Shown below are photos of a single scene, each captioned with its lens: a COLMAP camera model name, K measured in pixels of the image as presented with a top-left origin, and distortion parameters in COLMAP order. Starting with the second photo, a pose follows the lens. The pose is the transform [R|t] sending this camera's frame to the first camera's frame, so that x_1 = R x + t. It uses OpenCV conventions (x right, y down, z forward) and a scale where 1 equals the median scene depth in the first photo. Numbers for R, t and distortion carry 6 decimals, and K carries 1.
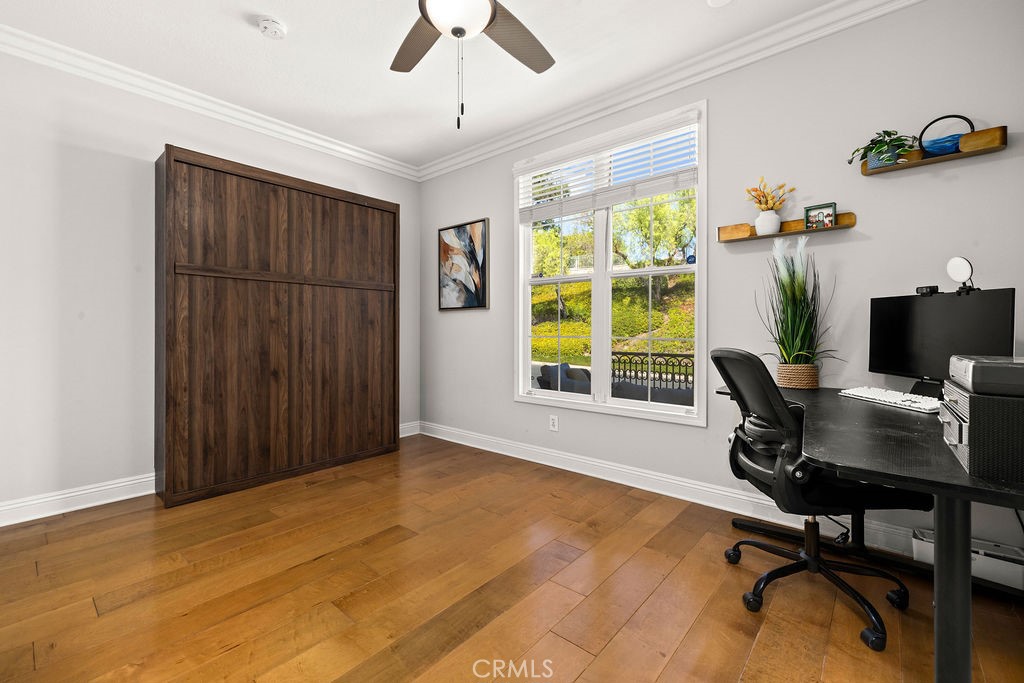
lens RADIAL K [[430.4, 0, 504.1], [0, 430.4, 328.7], [0, 0, 1]] dist [-0.010978, 0.001415]
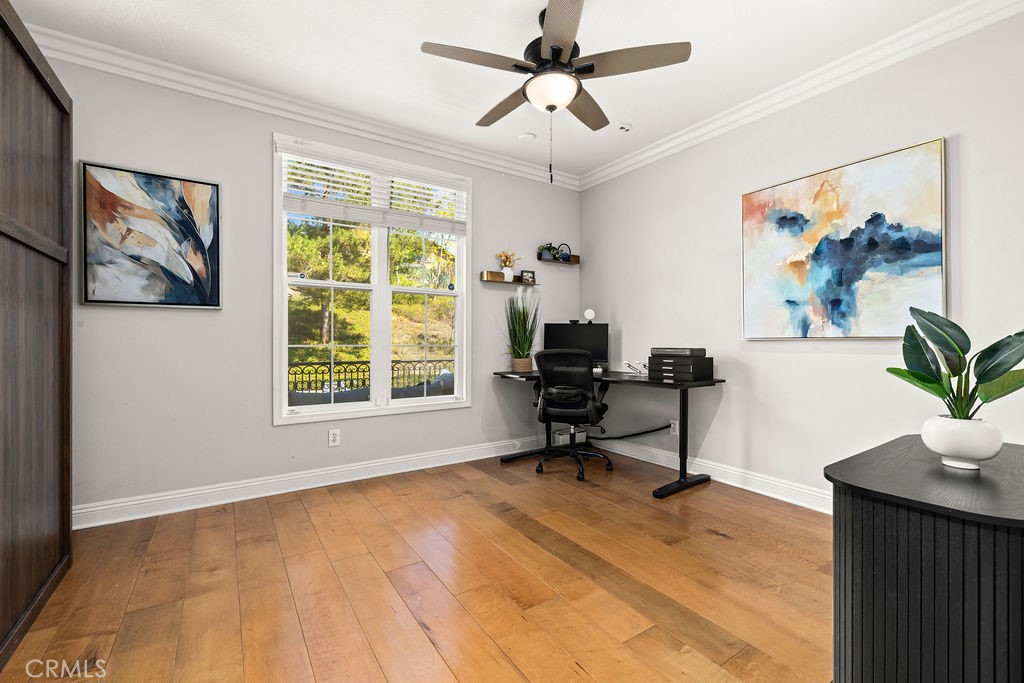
lens RADIAL K [[430.4, 0, 510.2], [0, 430.4, 340.8], [0, 0, 1]] dist [-0.010978, 0.001415]
pose [[0.262513, 0.000506, 0.964928, -1.135148], [-0.003091, 0.999995, 0.000316, 0.010039], [-0.964923, -0.003065, 0.262514, 0.637693]]
